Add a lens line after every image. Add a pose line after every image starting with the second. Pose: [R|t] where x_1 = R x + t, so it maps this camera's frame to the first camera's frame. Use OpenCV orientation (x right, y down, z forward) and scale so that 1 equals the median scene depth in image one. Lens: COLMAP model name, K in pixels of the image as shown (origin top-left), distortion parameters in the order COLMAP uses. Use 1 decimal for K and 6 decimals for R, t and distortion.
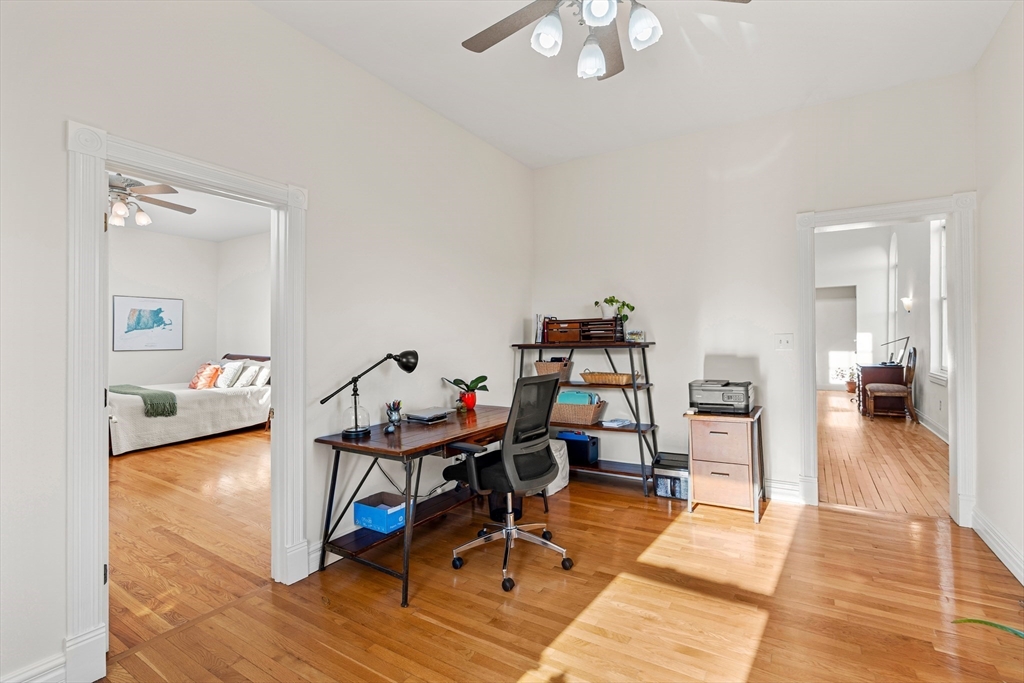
lens RADIAL K [[468.8, 0, 514.7], [0, 468.8, 337.0], [0, 0, 1]] dist [-0.002705, -0.000166]
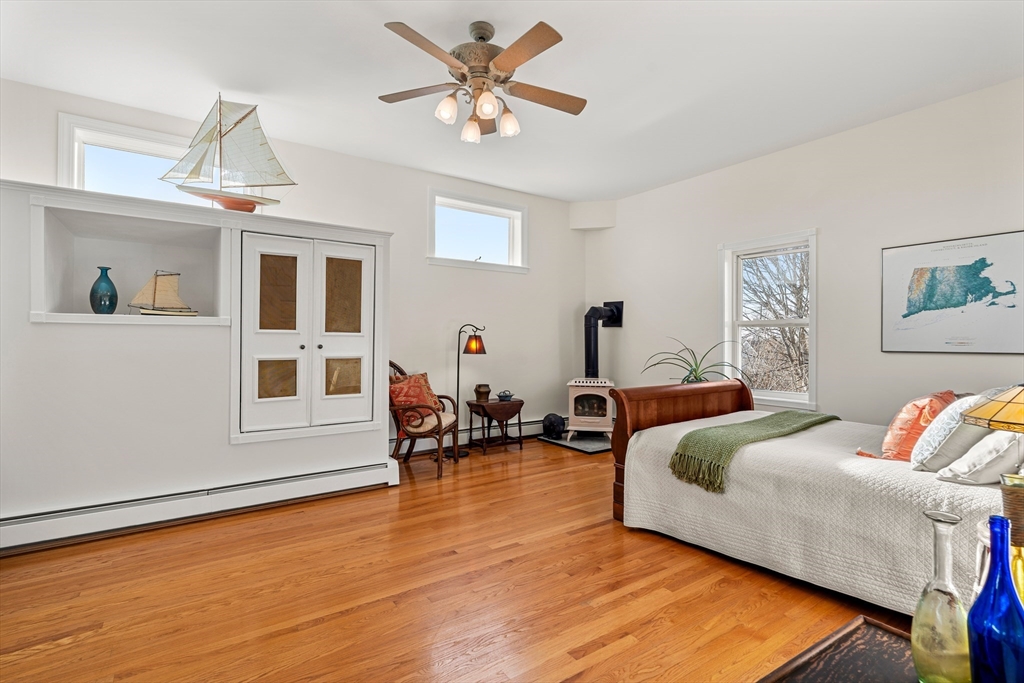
lens RADIAL K [[491.5, 0, 517.4], [0, 491.5, 337.6], [0, 0, 1]] dist [-0.002130, -0.000406]
pose [[-0.375618, -0.006103, -0.926754, -0.189038], [-0.001440, 0.999981, -0.006002, 0.018463], [0.926773, -0.000919, -0.375620, 0.870696]]
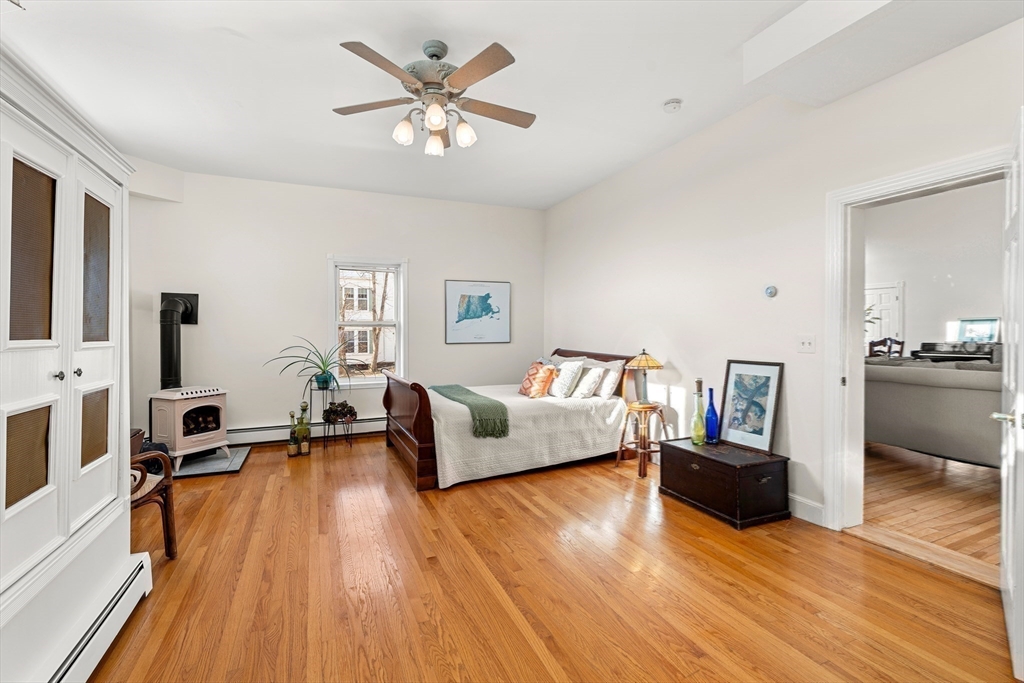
lens RADIAL K [[468.8, 0, 512.4], [0, 468.8, 340.1], [0, 0, 1]] dist [-0.002705, -0.000166]
pose [[0.828038, 0.008770, -0.560603, -0.278853], [0.006199, 0.999673, 0.024796, 0.002475], [0.560638, -0.024007, 0.827713, 0.365052]]
